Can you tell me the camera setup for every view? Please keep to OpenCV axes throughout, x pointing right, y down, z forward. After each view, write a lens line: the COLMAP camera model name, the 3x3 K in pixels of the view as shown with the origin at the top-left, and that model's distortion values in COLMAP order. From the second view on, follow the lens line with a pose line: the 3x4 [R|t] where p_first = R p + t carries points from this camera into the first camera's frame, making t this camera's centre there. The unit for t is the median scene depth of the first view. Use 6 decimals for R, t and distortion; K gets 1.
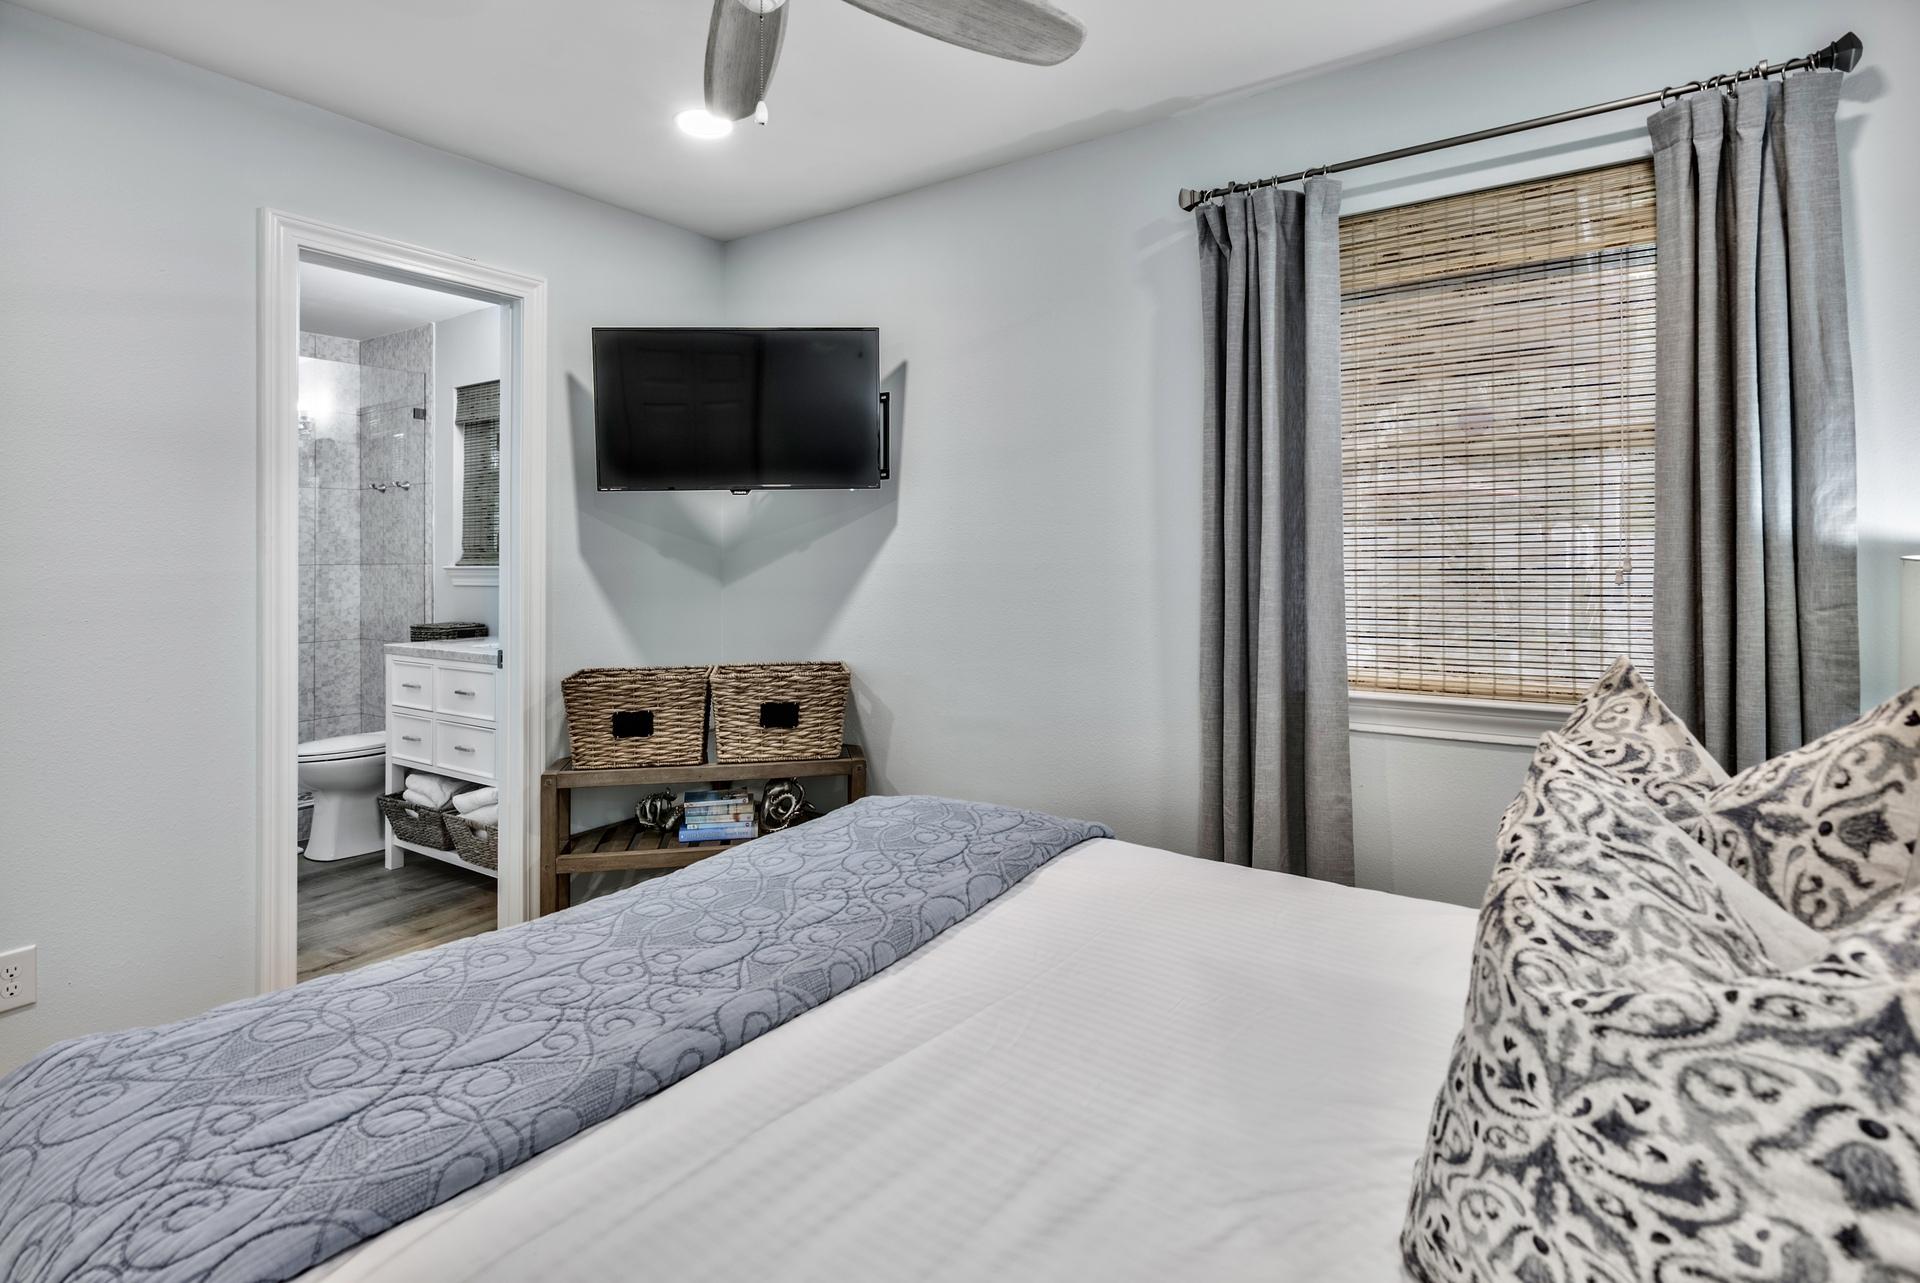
lens RADIAL K [[980.6, 0, 956.5], [0, 980.6, 549.2], [0, 0, 1]] dist [-0.005995, -0.000702]
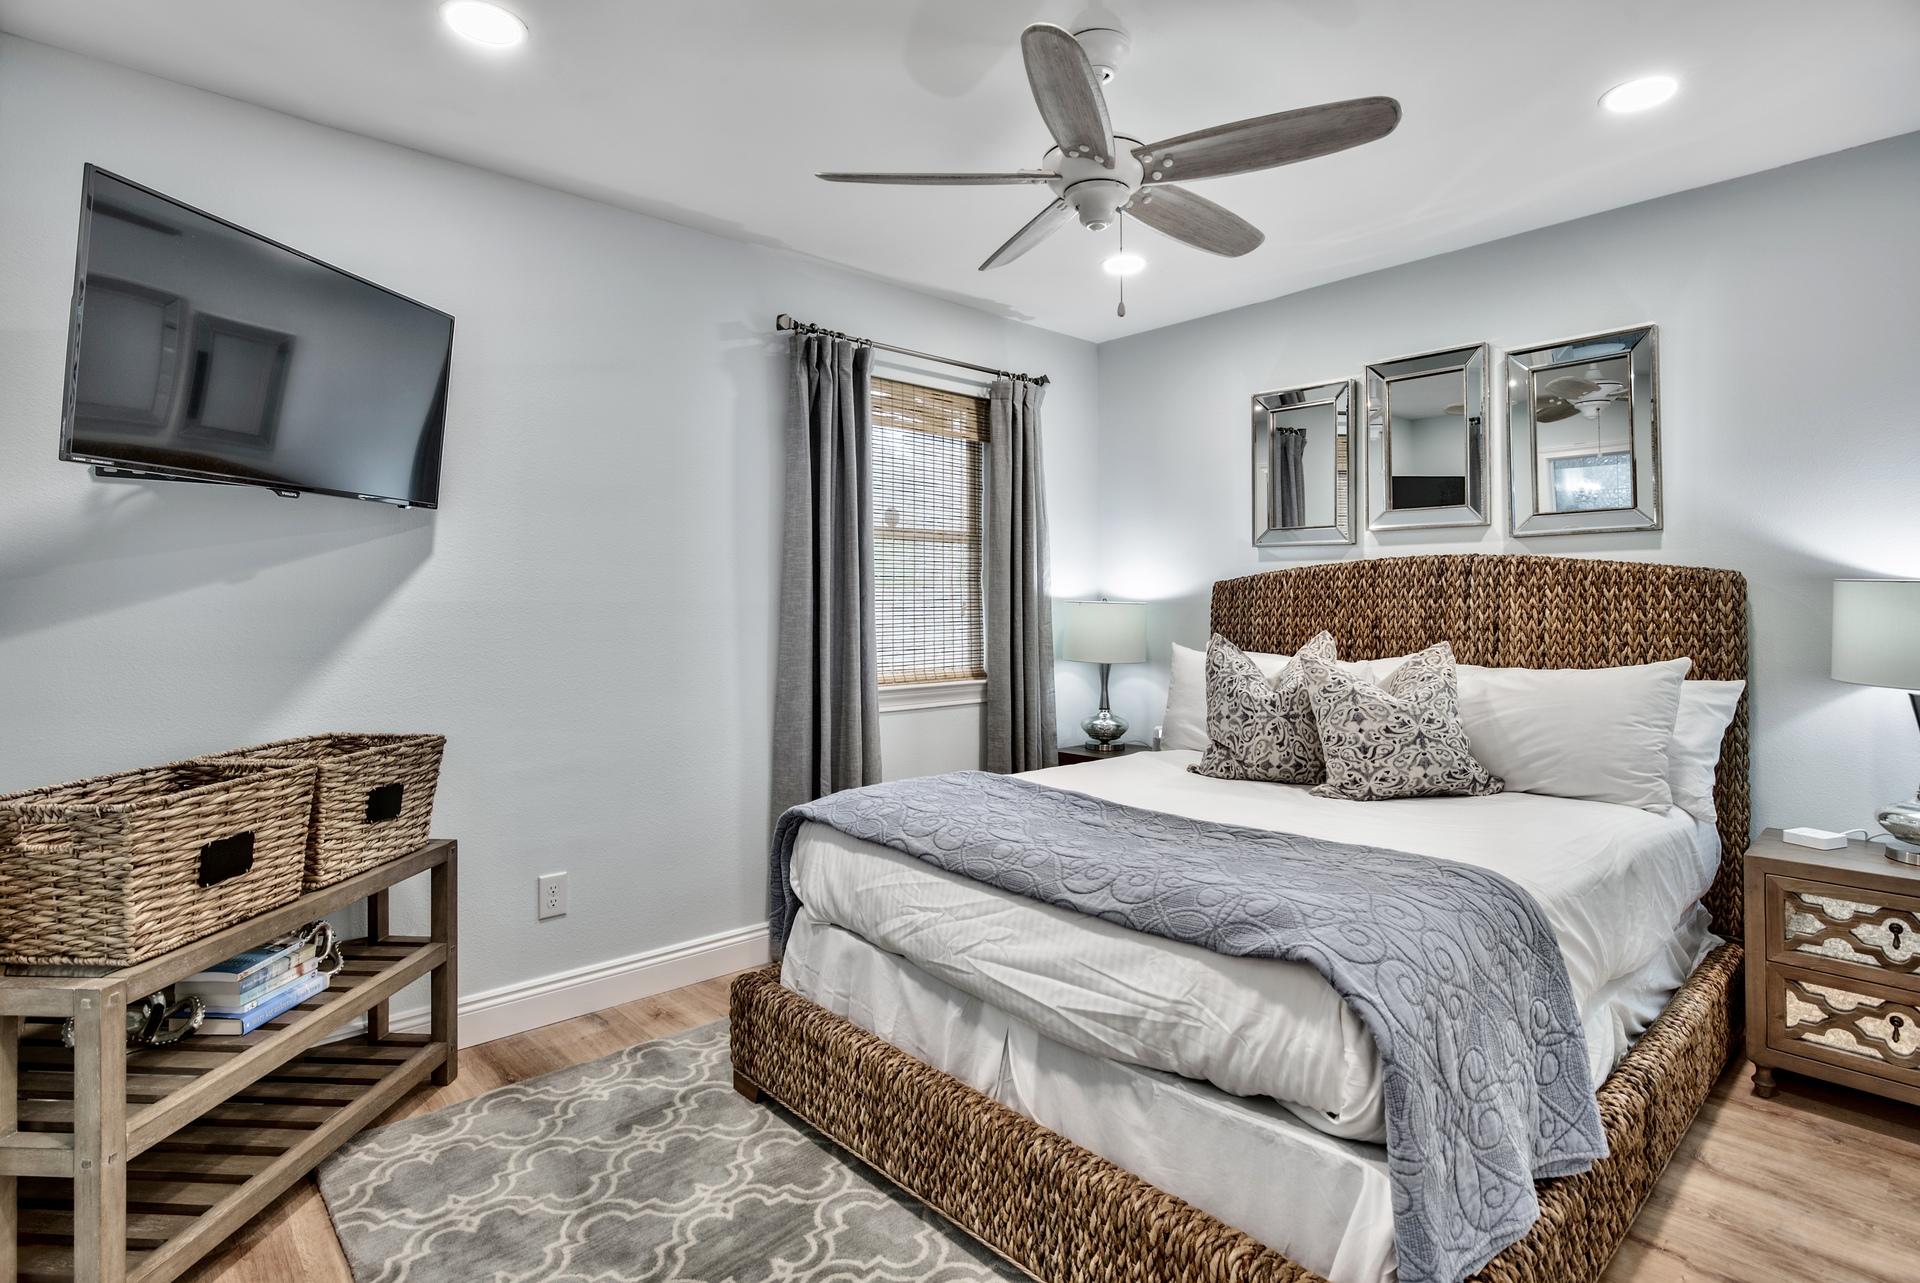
lens RADIAL K [[939.2, 0, 962.0], [0, 939.2, 616.3], [0, 0, 1]] dist [-0.002973, -0.000732]
pose [[0.226033, -0.001720, 0.974118, -0.694006], [-0.006336, 0.999975, 0.003236, 0.019625], [-0.974099, -0.006904, 0.226016, 0.368100]]
